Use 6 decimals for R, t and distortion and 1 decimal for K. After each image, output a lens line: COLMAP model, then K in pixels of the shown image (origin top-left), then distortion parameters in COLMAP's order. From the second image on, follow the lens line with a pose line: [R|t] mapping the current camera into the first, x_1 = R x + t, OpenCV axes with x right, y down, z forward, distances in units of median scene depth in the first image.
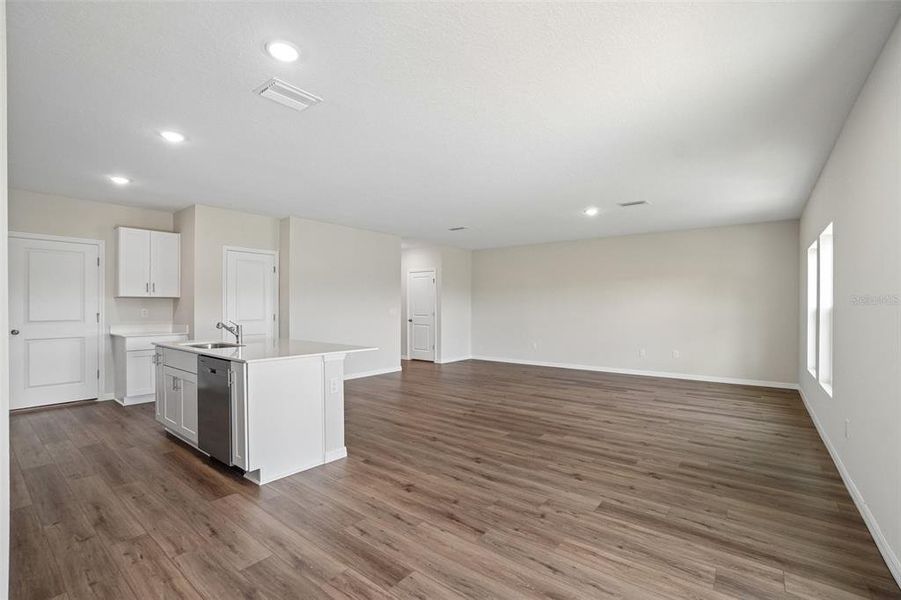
lens RADIAL K [[397.5, 0, 448.9], [0, 397.5, 306.3], [0, 0, 1]] dist [-0.052808, 0.014797]
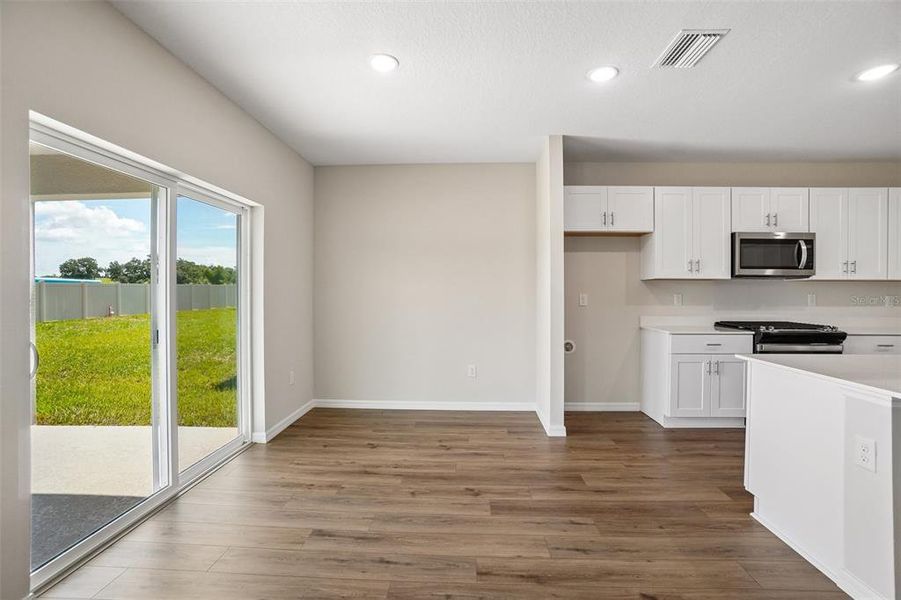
lens RADIAL K [[397.5, 0, 455.0], [0, 397.5, 290.7], [0, 0, 1]] dist [-0.052808, 0.014797]
pose [[-0.807359, -0.004327, -0.590045, 0.257244], [-0.004372, 0.999990, -0.001350, 0.000470], [0.590044, 0.001490, -0.807369, 0.692629]]
